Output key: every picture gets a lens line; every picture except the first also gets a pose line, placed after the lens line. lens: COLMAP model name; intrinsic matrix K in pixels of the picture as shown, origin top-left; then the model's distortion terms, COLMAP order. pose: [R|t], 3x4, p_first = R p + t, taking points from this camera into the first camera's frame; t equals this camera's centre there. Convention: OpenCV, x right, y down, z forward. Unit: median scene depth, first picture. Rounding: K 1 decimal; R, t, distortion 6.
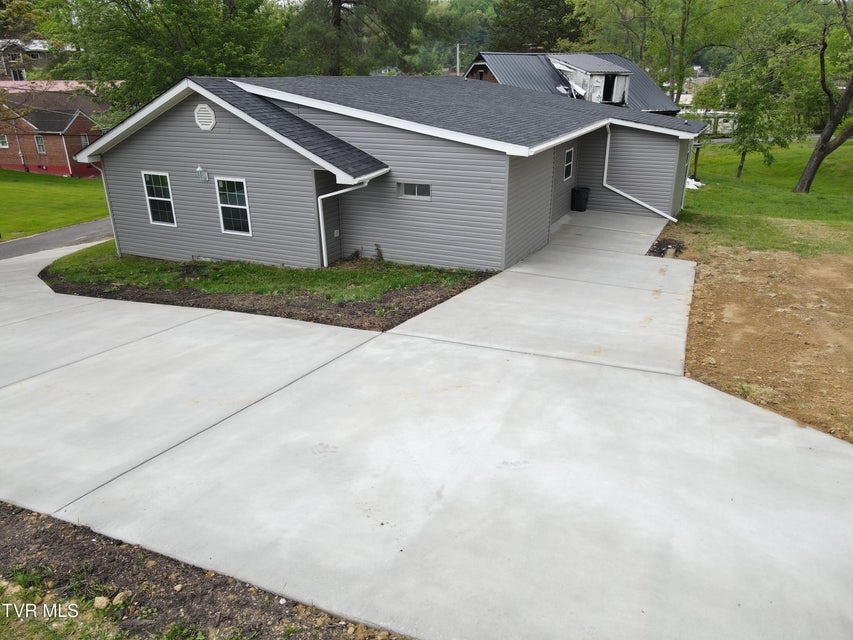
lens RADIAL K [[625.2, 0, 425.4], [0, 625.2, 317.2], [0, 0, 1]] dist [0.002753, 0.027535]
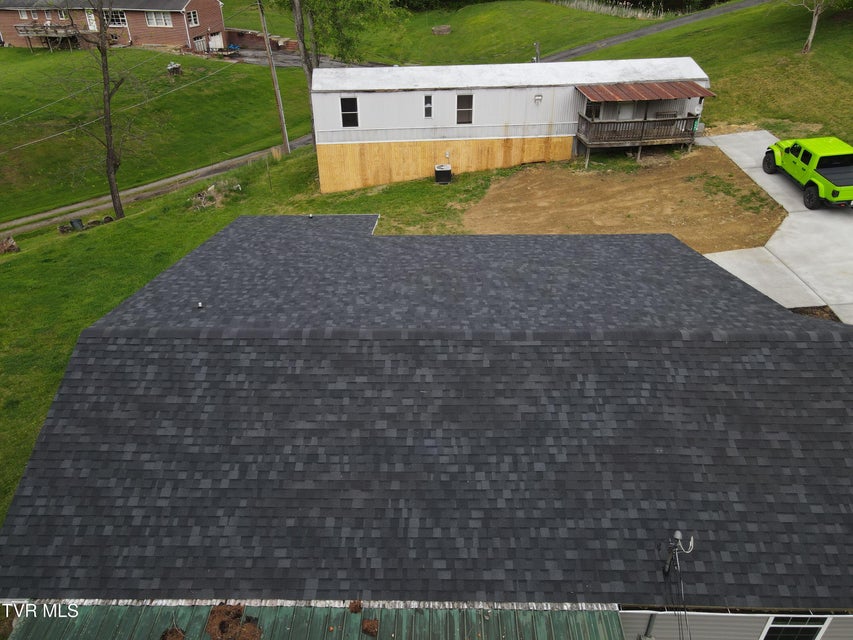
lens RADIAL K [[625.2, 0, 425.4], [0, 625.2, 317.2], [0, 0, 1]] dist [0.002753, 0.027535]
pose [[-0.424912, -0.458260, 0.780671, -0.720866], [0.338712, 0.719266, 0.606573, -1.047216], [-0.839478, 0.522163, -0.150407, 1.540321]]
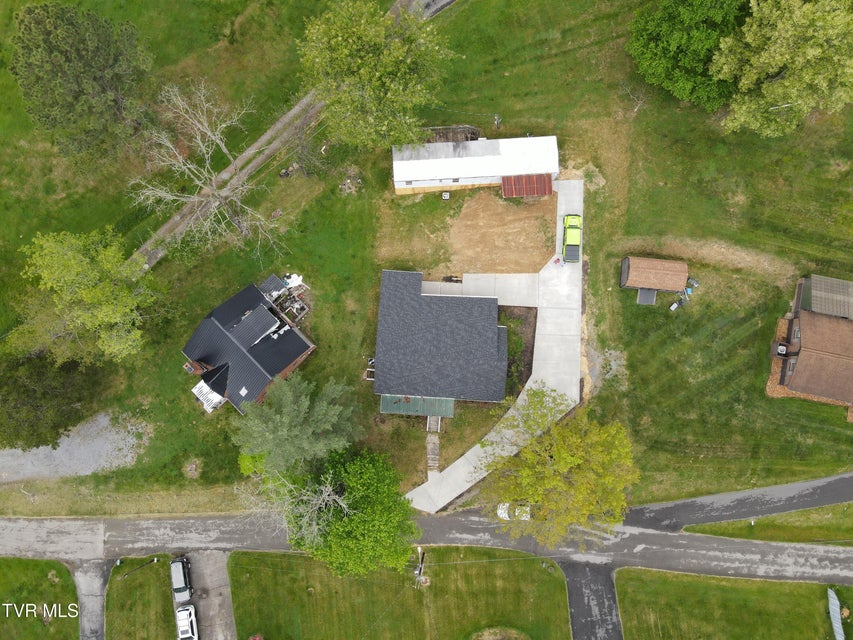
lens RADIAL K [[625.2, 0, 425.4], [0, 625.2, 317.2], [0, 0, 1]] dist [0.002753, 0.027535]
pose [[-0.386584, -0.915209, 0.113779, -0.340754], [0.344246, -0.028742, 0.938440, -5.058099], [-0.855598, 0.401954, 0.326168, -0.215480]]
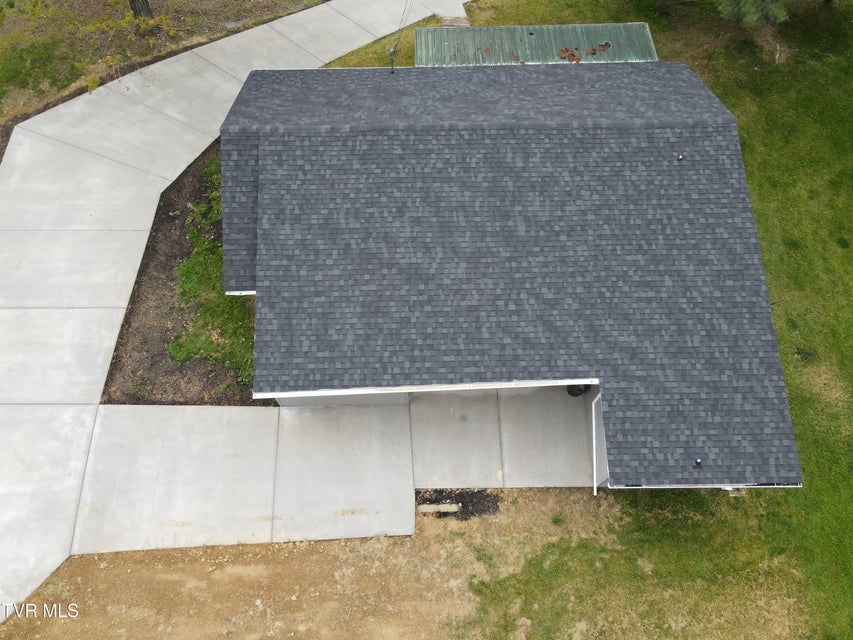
lens RADIAL K [[625.2, 0, 425.4], [0, 625.2, 317.2], [0, 0, 1]] dist [0.002753, 0.027535]
pose [[0.462487, 0.803868, -0.374036, 0.580530], [-0.321840, 0.545299, 0.773995, -1.242830], [0.826151, -0.237583, 0.510910, 0.565975]]
